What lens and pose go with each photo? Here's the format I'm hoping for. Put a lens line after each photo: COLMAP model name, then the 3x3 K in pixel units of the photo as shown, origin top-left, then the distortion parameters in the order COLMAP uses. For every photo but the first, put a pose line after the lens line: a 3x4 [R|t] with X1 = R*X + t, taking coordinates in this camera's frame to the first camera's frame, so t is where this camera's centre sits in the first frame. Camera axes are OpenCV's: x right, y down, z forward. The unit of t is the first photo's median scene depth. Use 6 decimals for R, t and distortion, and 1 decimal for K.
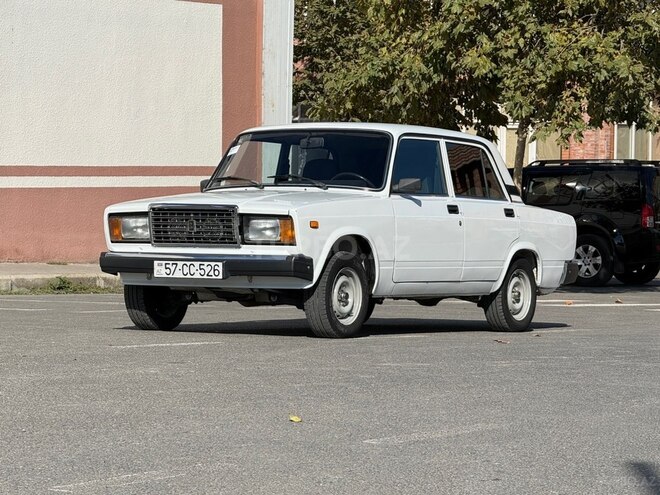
lens RADIAL K [[2617.3, 0, 367.2], [0, 2617.3, 283.5], [0, 0, 1]] dist [0.350830, 0.000000]
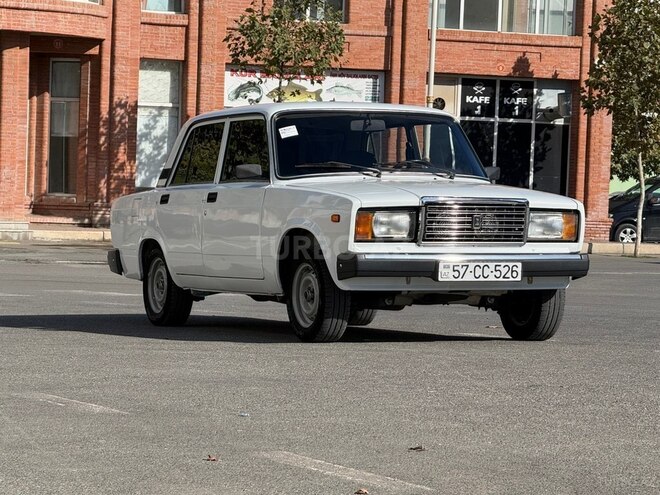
lens RADIAL K [[2617.3, 0, 342.7], [0, 2617.3, 277.8], [0, 0, 1]] dist [0.350830, 0.000000]
pose [[0.548798, -0.030186, 0.835410, -0.837121], [0.015309, 0.999543, 0.026060, -0.027073], [-0.835815, -0.001512, 0.549010, 0.552565]]
